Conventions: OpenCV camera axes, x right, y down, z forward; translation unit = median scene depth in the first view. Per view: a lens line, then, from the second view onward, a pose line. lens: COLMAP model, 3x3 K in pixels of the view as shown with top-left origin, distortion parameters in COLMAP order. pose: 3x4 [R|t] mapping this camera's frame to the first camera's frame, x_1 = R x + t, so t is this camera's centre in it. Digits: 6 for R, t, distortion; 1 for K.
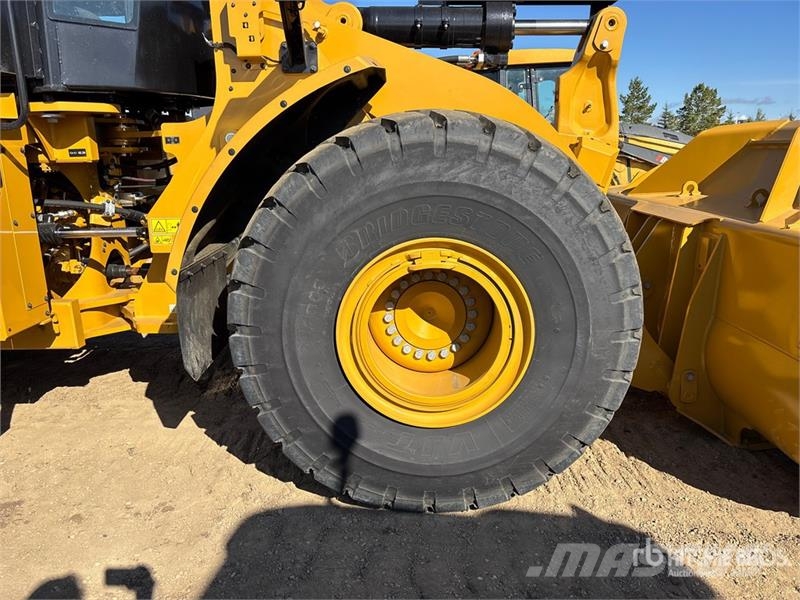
lens RADIAL K [[586.0, 0, 406.0], [0, 586.0, 296.7], [0, 0, 1]] dist [0.009486, -0.001489]
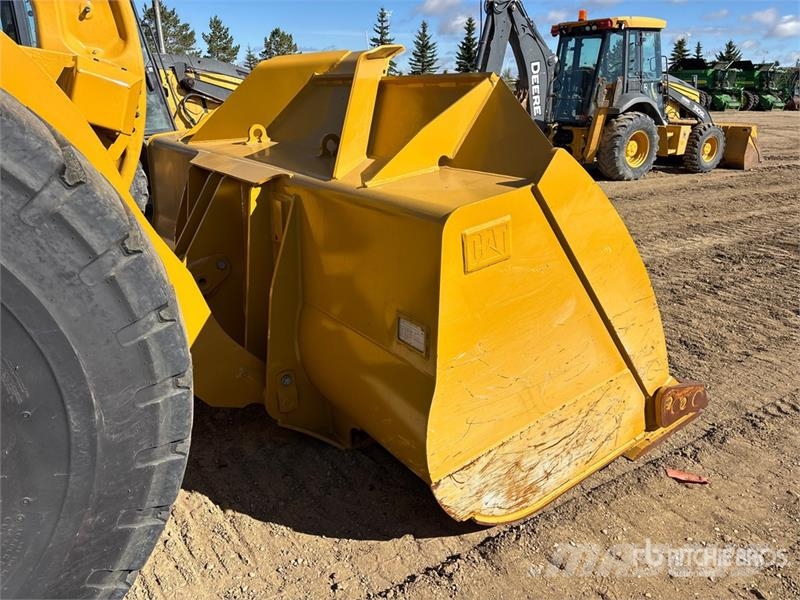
lens RADIAL K [[586.0, 0, 406.0], [0, 586.0, 296.7], [0, 0, 1]] dist [0.009486, -0.001489]
pose [[0.800834, -0.177931, 0.571844, 0.185643], [0.125390, 0.983498, 0.130417, -0.055545], [-0.585613, -0.032739, 0.809929, 0.278954]]
